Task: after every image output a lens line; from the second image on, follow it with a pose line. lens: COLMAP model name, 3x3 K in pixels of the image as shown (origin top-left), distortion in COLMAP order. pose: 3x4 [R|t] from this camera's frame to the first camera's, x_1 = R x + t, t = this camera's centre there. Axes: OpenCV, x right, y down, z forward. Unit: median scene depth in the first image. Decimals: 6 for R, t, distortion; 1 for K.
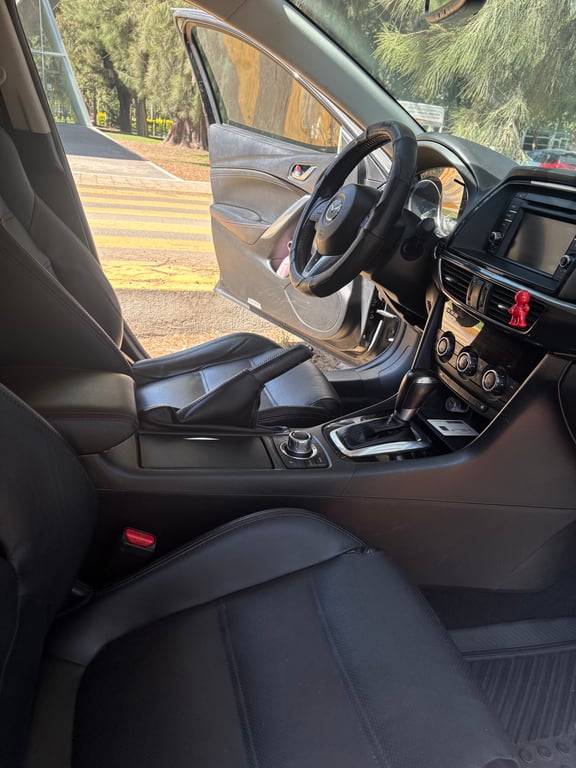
lens RADIAL K [[579.7, 0, 288.0], [0, 579.7, 384.0], [0, 0, 1]] dist [0.049957, 0.002836]
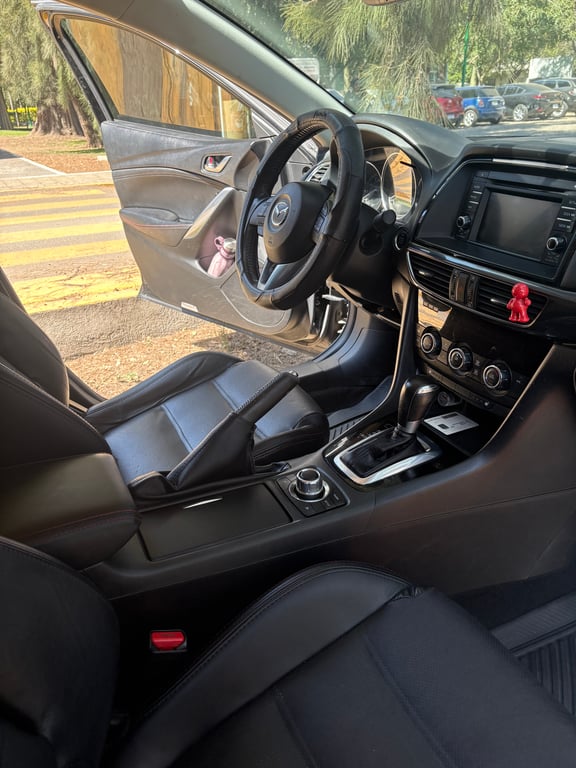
lens RADIAL K [[582.0, 0, 288.0], [0, 582.0, 384.0], [0, 0, 1]] dist [0.040615, -0.002271]
pose [[0.973809, -0.198486, 0.110903, -0.064184], [0.192766, 0.979395, 0.060218, -0.086932], [-0.120570, -0.037262, 0.992005, 0.070975]]
